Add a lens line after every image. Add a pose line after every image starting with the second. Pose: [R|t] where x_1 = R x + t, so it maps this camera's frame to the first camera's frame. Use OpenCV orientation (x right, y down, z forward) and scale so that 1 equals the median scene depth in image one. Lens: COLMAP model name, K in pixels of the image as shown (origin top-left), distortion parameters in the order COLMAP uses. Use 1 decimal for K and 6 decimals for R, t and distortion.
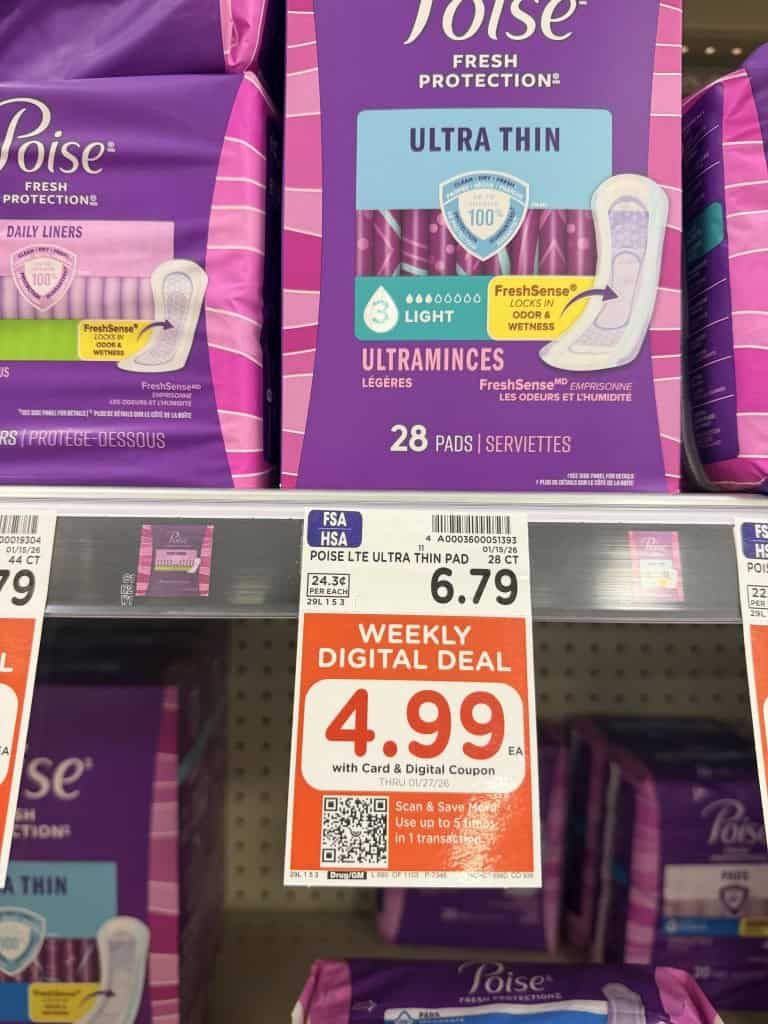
lens RADIAL K [[723.6, 0, 381.5], [0, 723.6, 566.4], [0, 0, 1]] dist [-0.079136, 0.029396]
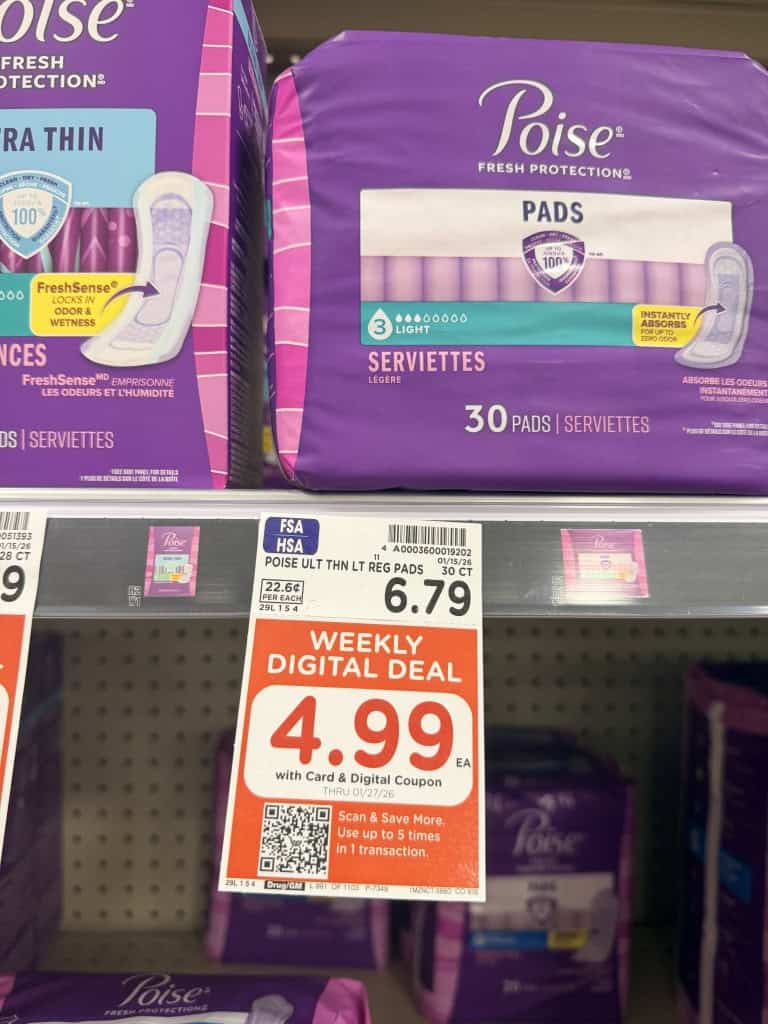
lens RADIAL K [[717.8, 0, 386.3], [0, 717.8, 545.6], [0, 0, 1]] dist [-0.068815, 0.032489]
pose [[0.999700, 0.024358, -0.002433, 0.671702], [-0.024440, 0.998792, -0.042628, 0.010524], [0.001391, 0.042674, 0.999088, 0.019347]]
